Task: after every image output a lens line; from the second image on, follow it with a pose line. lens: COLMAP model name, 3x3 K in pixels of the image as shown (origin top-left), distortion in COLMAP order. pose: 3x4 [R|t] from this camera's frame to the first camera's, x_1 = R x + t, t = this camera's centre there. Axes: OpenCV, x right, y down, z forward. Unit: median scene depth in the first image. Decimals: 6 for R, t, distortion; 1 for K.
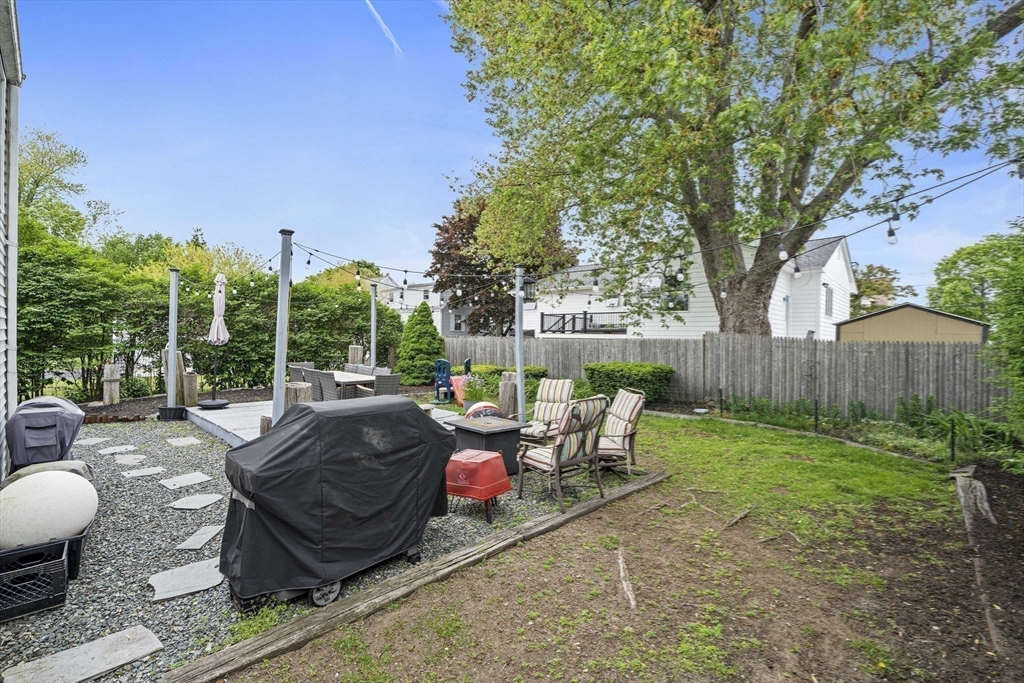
lens RADIAL K [[457.8, 0, 515.6], [0, 457.8, 336.4], [0, 0, 1]] dist [-0.004530, -0.000373]
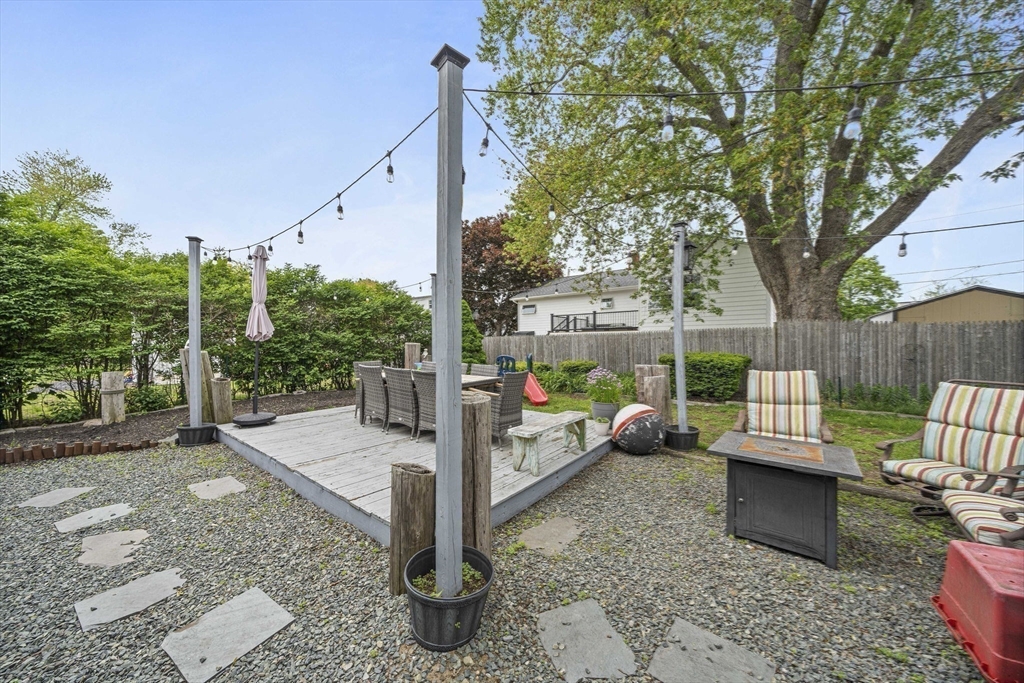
lens RADIAL K [[350.7, 0, 511.3], [0, 350.7, 344.0], [0, 0, 1]] dist [-0.007644, 0.000162]
pose [[0.996069, -0.025011, 0.084976, -0.236505], [0.024319, 0.999662, 0.009165, 0.023501], [-0.085176, -0.007063, 0.996341, 0.322494]]
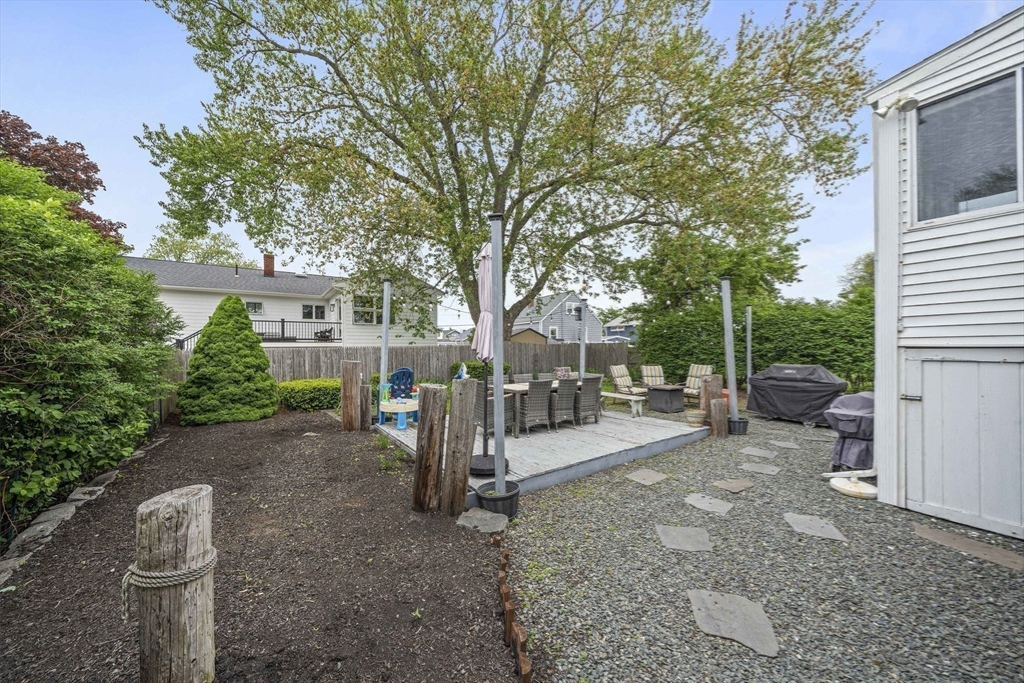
lens RADIAL K [[350.7, 0, 512.8], [0, 350.7, 348.2], [0, 0, 1]] dist [-0.007644, 0.000162]
pose [[0.189860, -0.005290, 0.981797, -0.912325], [-0.002317, 0.999980, 0.005836, 0.001430], [-0.981808, -0.003383, 0.189844, 0.743014]]
